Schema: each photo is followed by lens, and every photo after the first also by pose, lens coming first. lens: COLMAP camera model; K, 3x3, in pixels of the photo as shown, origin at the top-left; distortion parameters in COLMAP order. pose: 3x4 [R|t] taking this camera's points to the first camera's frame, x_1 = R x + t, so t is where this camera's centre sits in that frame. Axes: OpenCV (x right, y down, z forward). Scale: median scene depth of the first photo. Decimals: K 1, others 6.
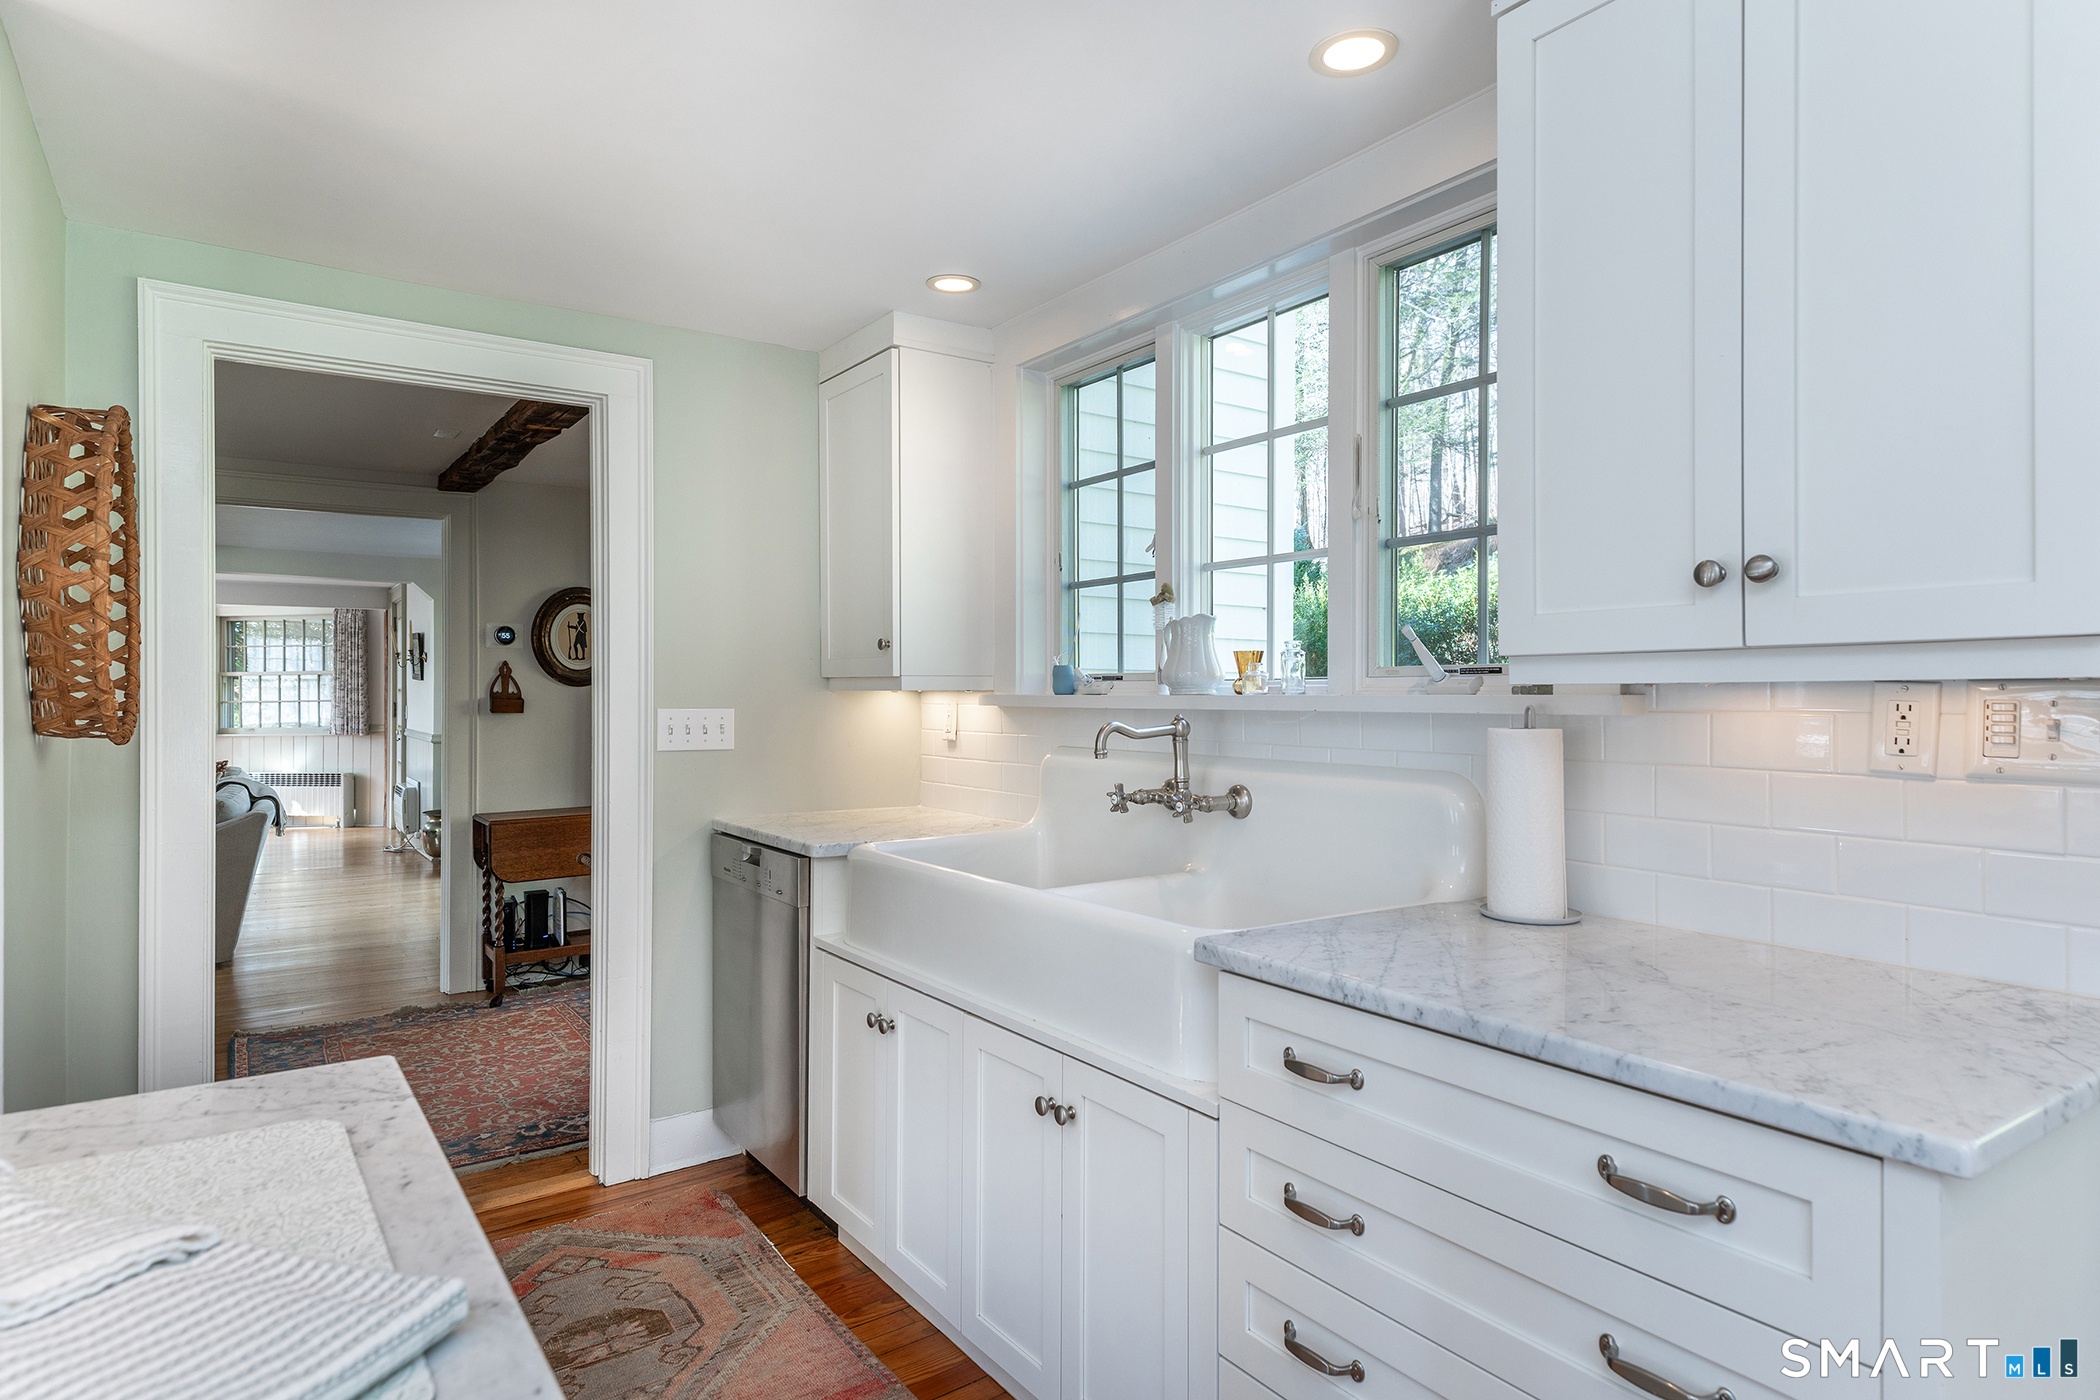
lens RADIAL K [[1155.6, 0, 1050.0], [0, 1155.6, 700.0], [0, 0, 1]] dist [0.001711, 0.000385]
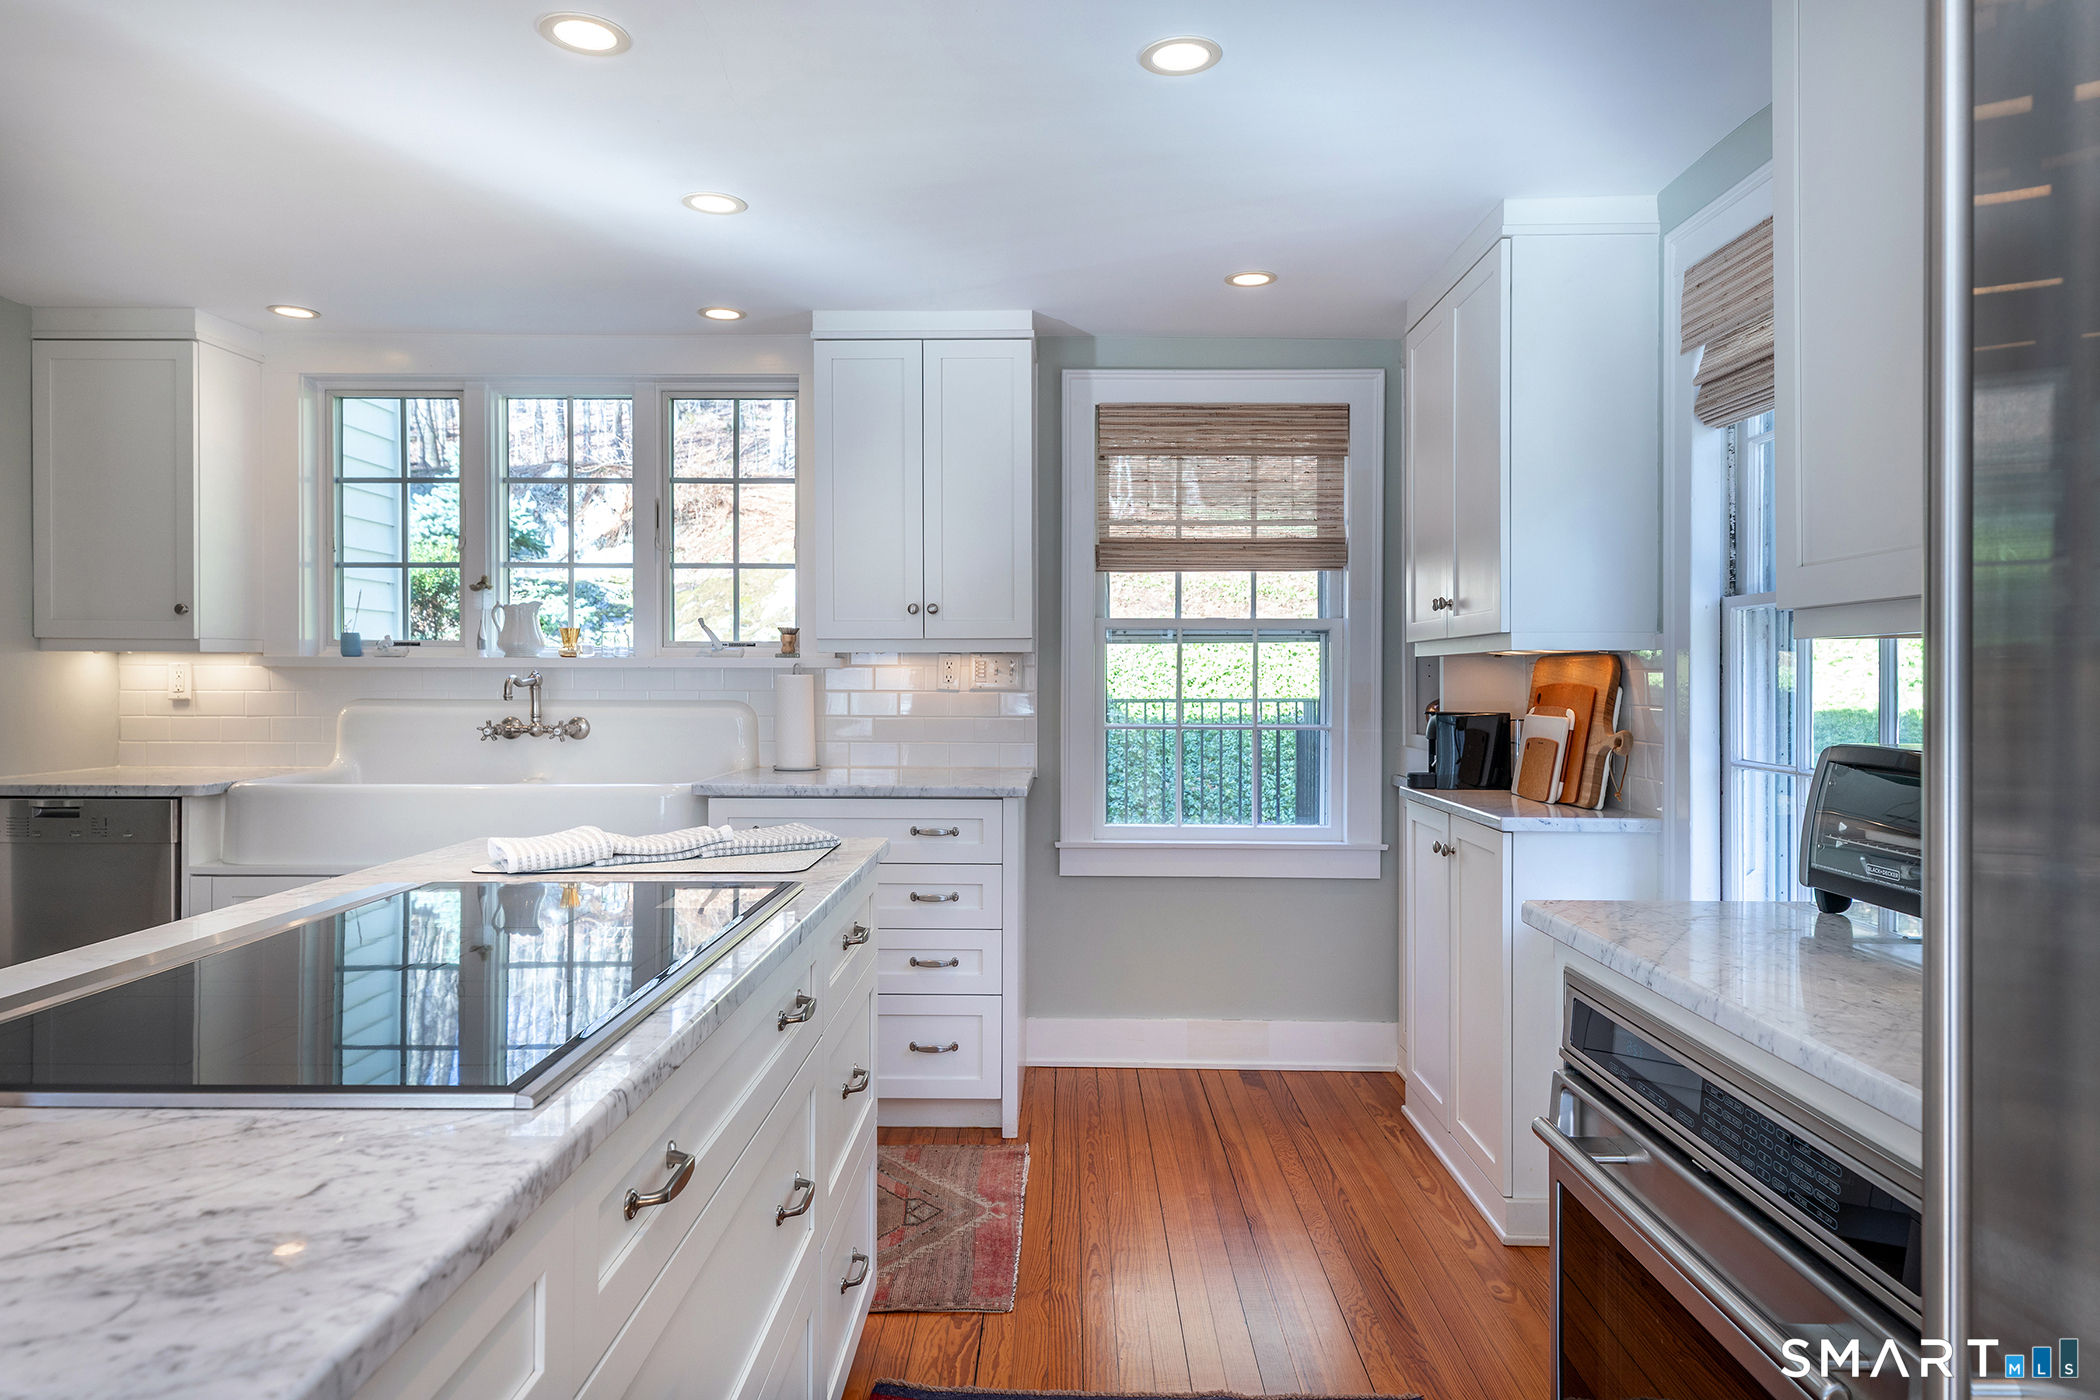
lens RADIAL K [[1277.3, 0, 1050.0], [0, 1277.3, 700.0], [0, 0, 1]] dist [0.007636, 0.000940]
pose [[0.588330, -0.017355, 0.808434, -0.722030], [0.001259, 0.999788, 0.020547, 0.015593], [-0.808620, -0.011071, 0.588227, -0.422098]]
